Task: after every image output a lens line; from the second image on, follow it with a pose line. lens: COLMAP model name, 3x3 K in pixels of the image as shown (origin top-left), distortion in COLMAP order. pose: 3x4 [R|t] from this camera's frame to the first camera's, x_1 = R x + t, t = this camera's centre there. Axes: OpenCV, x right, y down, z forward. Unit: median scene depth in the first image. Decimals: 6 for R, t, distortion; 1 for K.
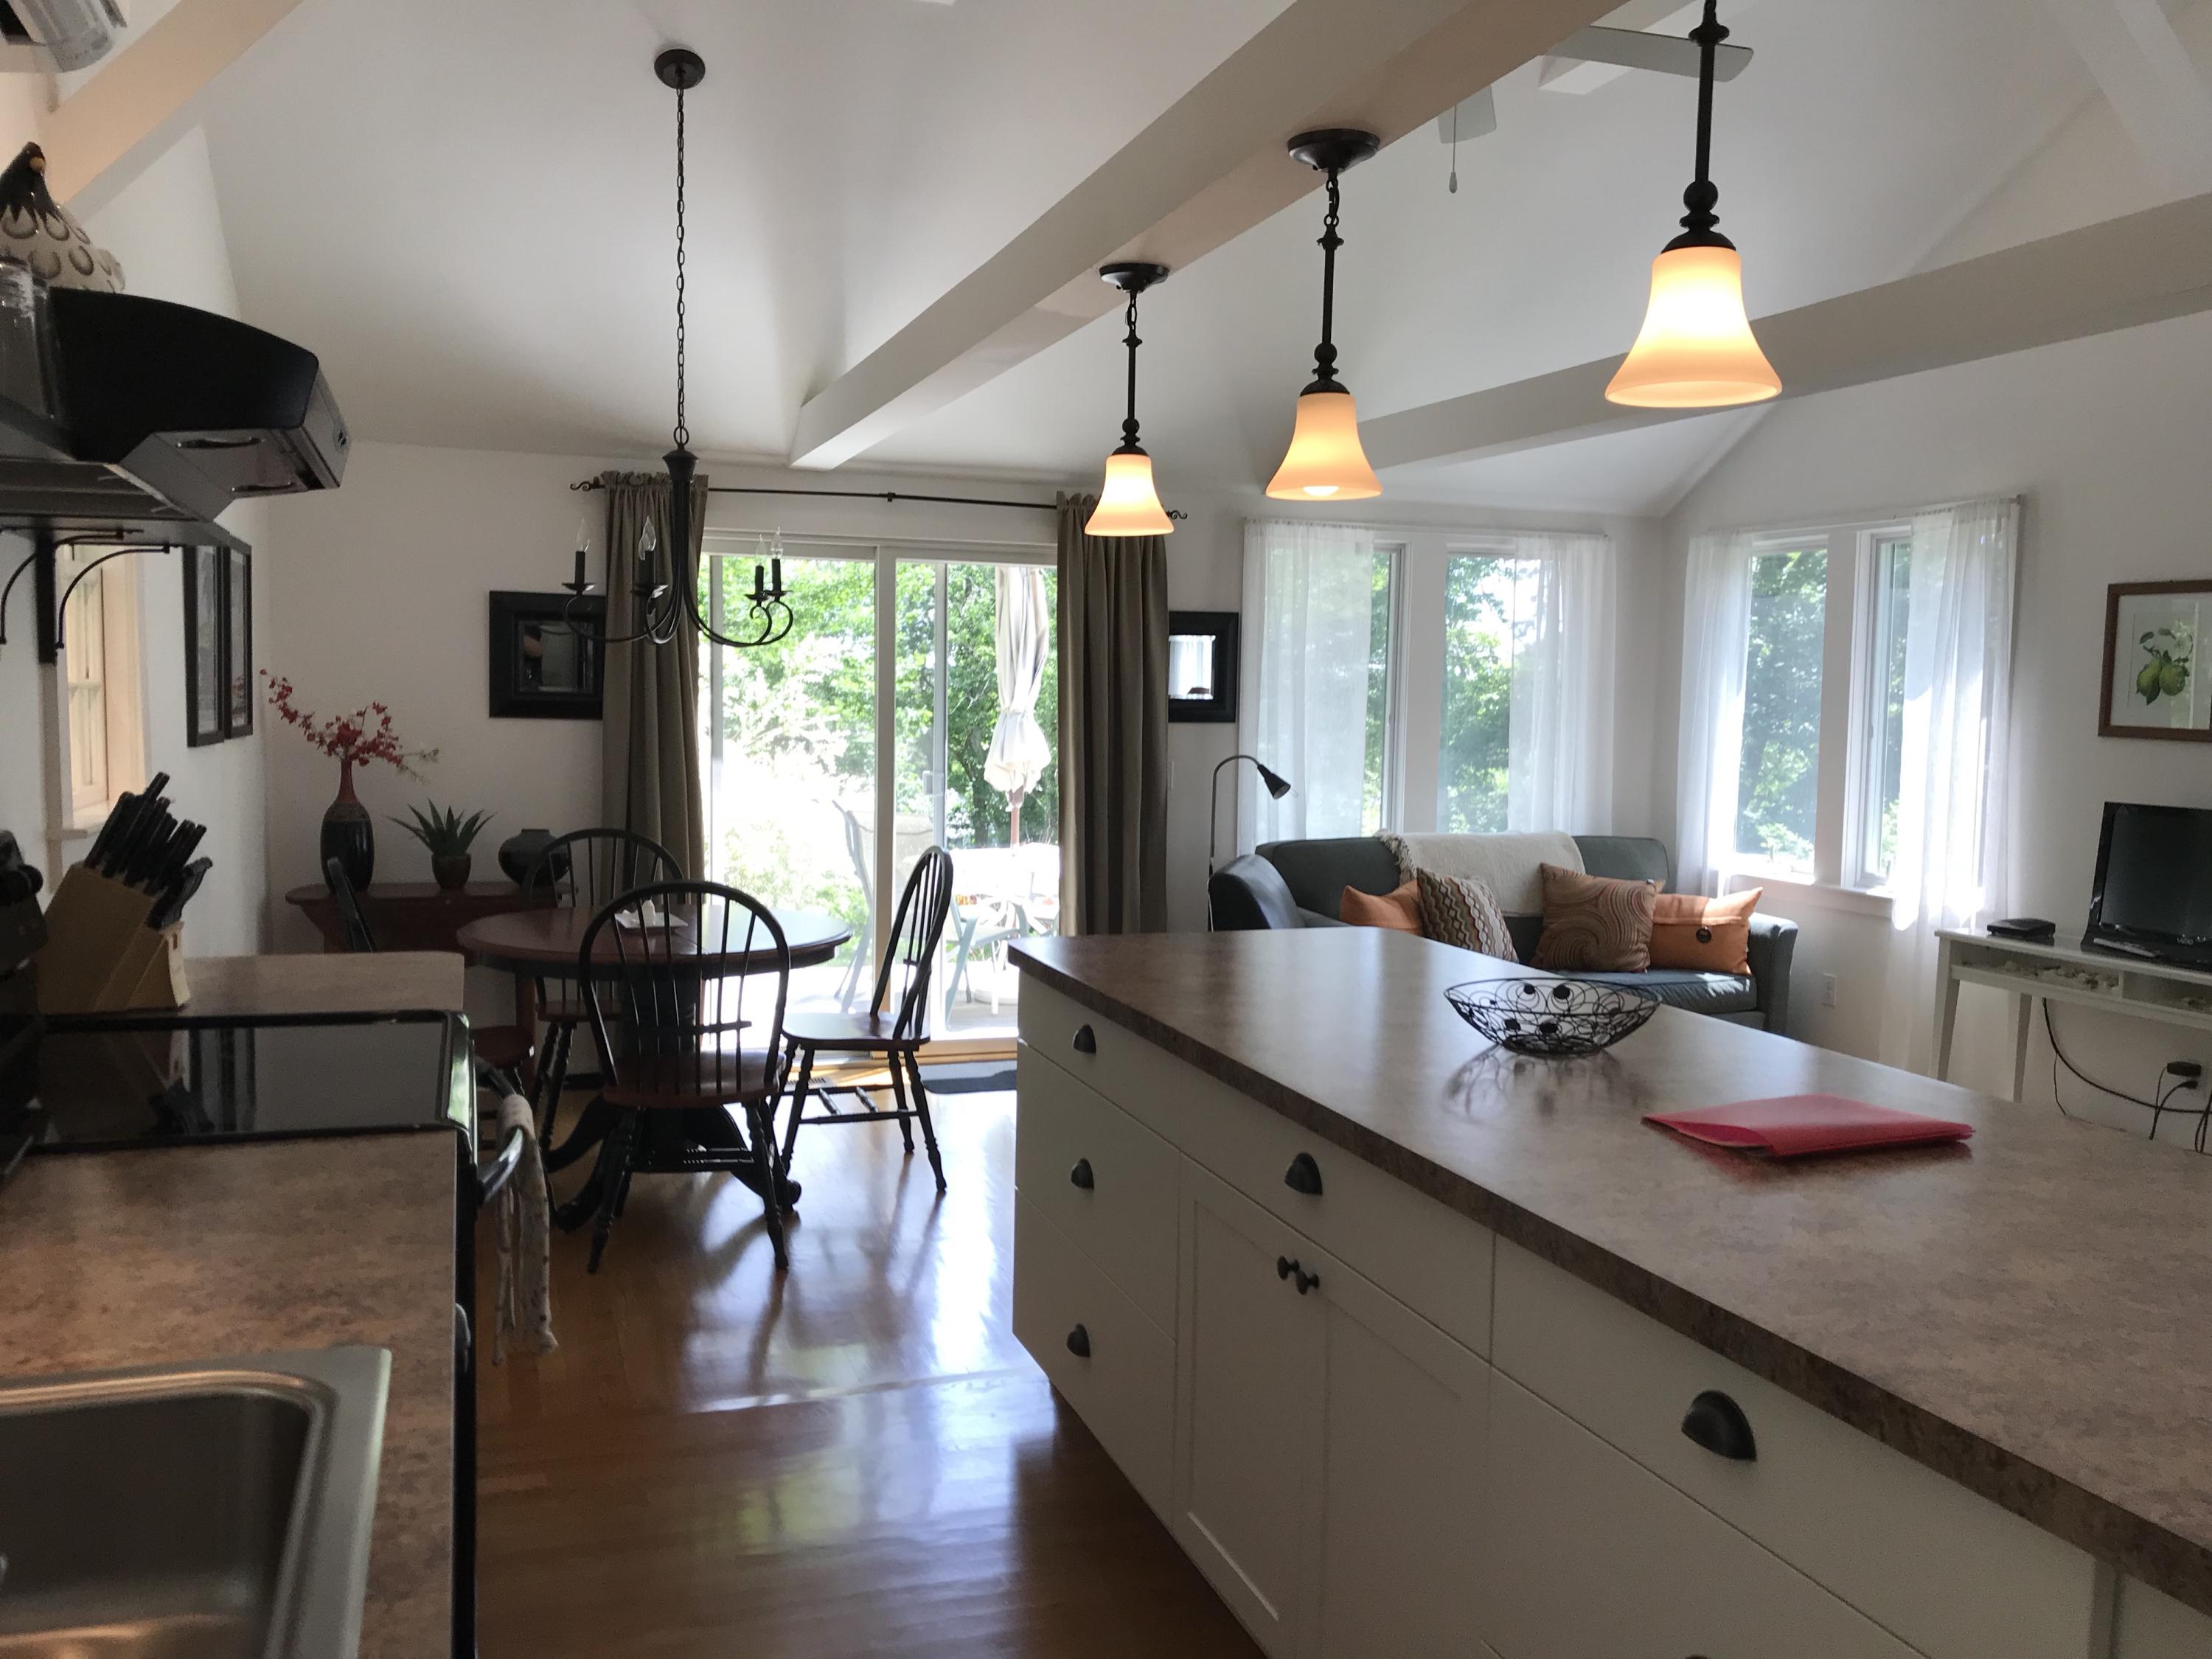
lens RADIAL K [[1811.4, 0, 1106.0], [0, 1811.4, 829.5], [0, 0, 1]] dist [-0.010530, -0.013871]
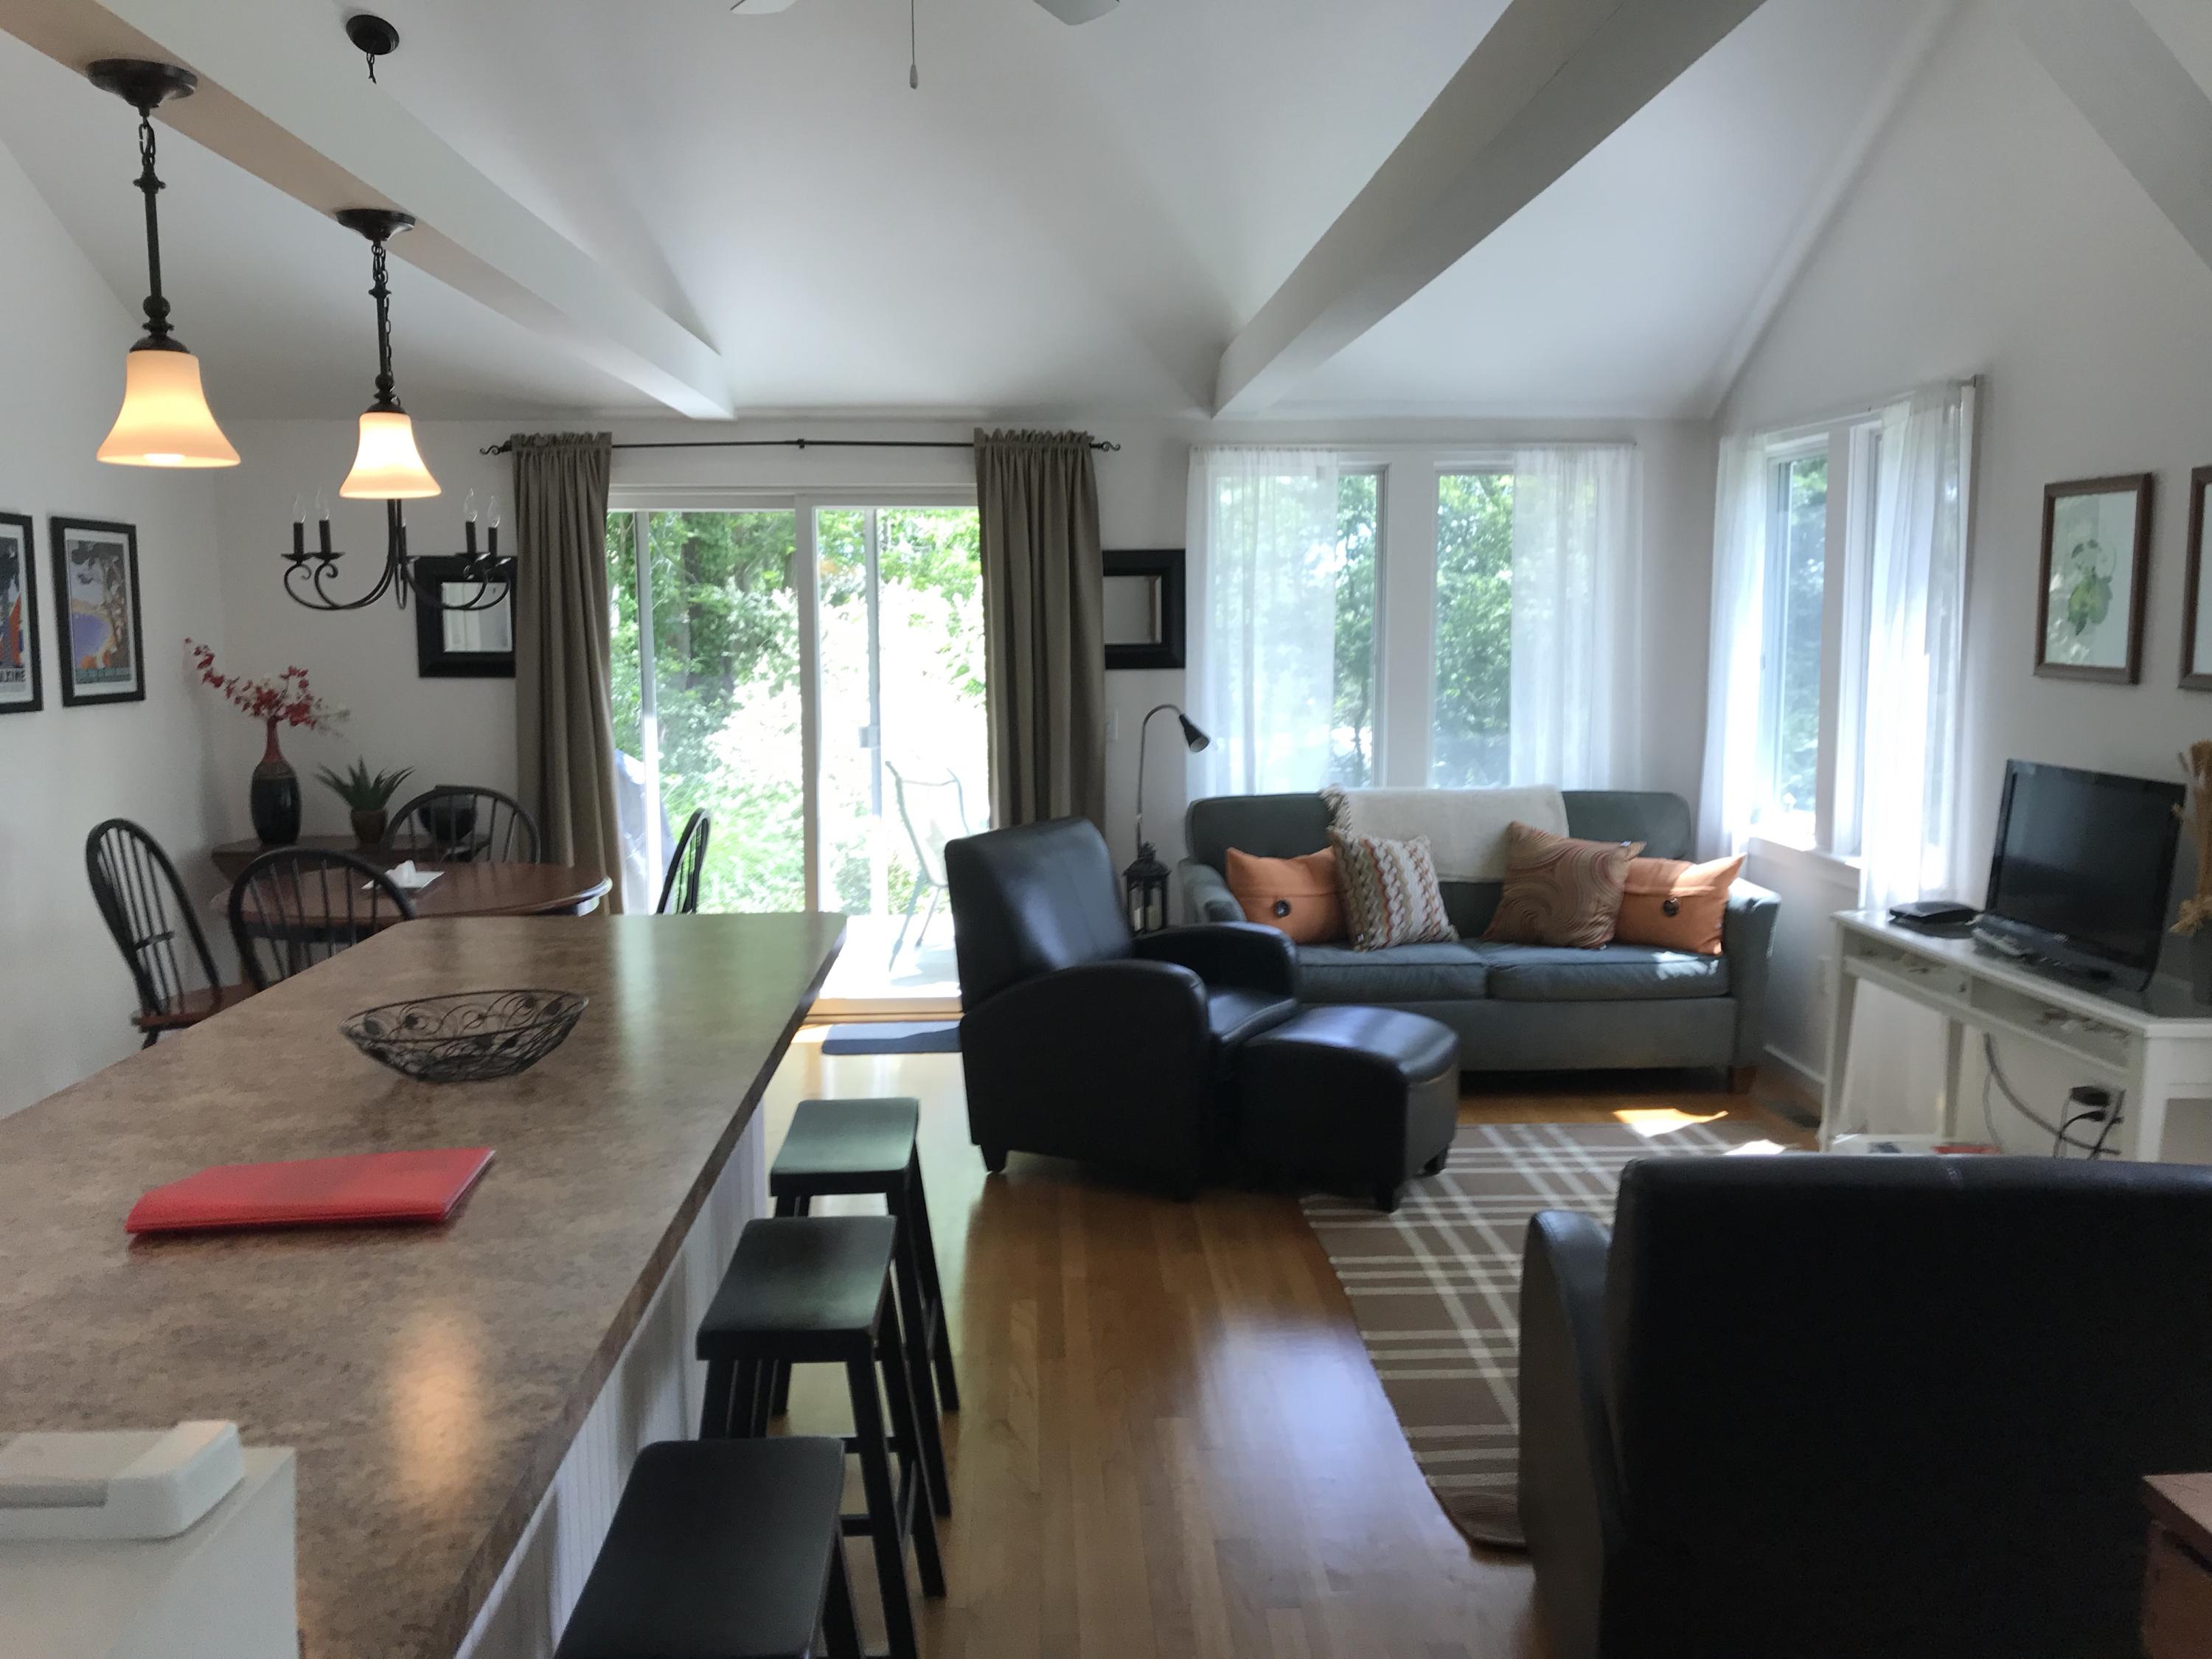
lens RADIAL K [[1840.6, 0, 1106.0], [0, 1840.6, 829.5], [0, 0, 1]] dist [-0.012956, -0.010426]
pose [[0.960990, 0.007597, -0.276479, 0.311847], [0.002560, 0.999335, 0.036359, -0.011318], [0.276571, -0.035649, 0.960332, 0.084462]]
